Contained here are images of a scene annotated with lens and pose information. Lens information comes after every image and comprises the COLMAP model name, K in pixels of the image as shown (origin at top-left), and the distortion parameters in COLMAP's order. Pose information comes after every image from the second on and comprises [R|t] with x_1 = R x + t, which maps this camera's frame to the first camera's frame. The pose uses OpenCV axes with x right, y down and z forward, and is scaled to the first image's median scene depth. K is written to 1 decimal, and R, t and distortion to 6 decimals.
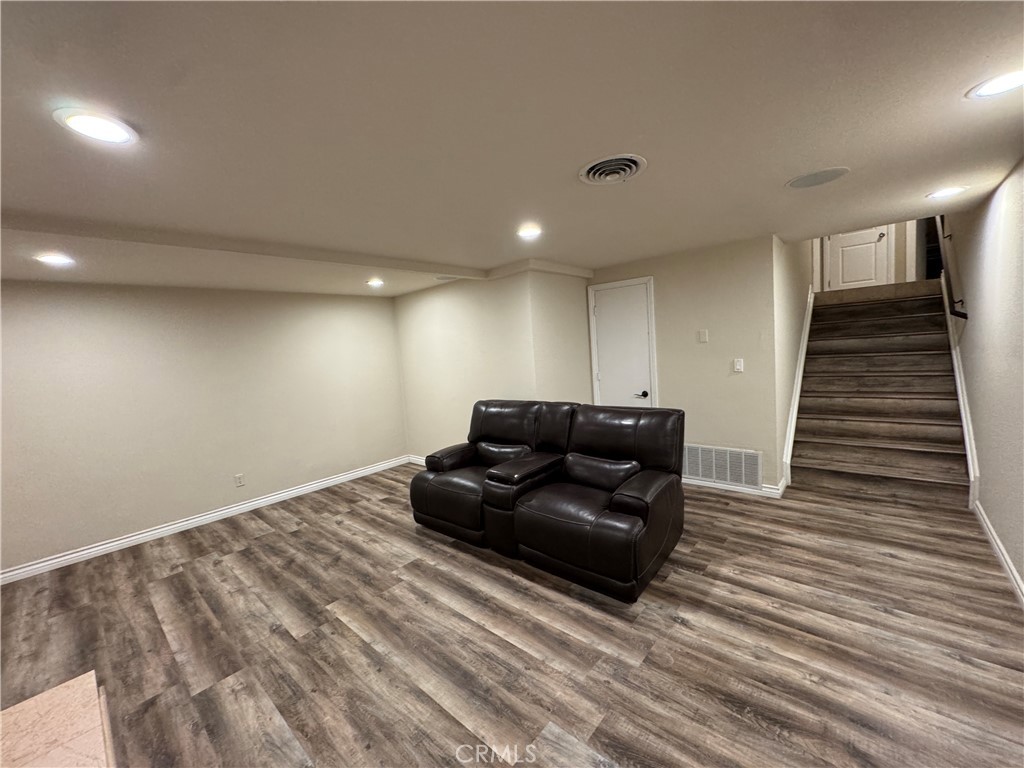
lens RADIAL K [[406.0, 0, 509.6], [0, 406.0, 382.0], [0, 0, 1]] dist [-0.005464, 0.000867]
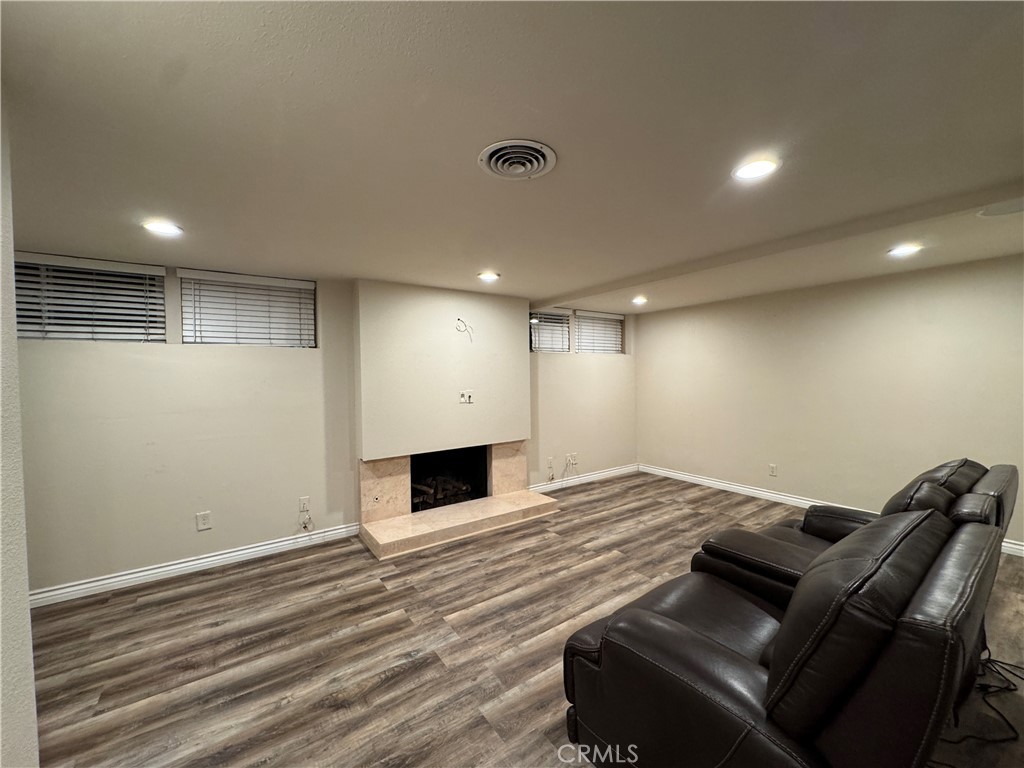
lens RADIAL K [[406.0, 0, 518.6], [0, 406.0, 380.7], [0, 0, 1]] dist [-0.005464, 0.000867]
pose [[-0.211553, 0.092913, -0.972940, 0.967696], [-0.053832, 0.992852, 0.106520, -0.141175], [0.975883, 0.074910, -0.205039, 1.032257]]
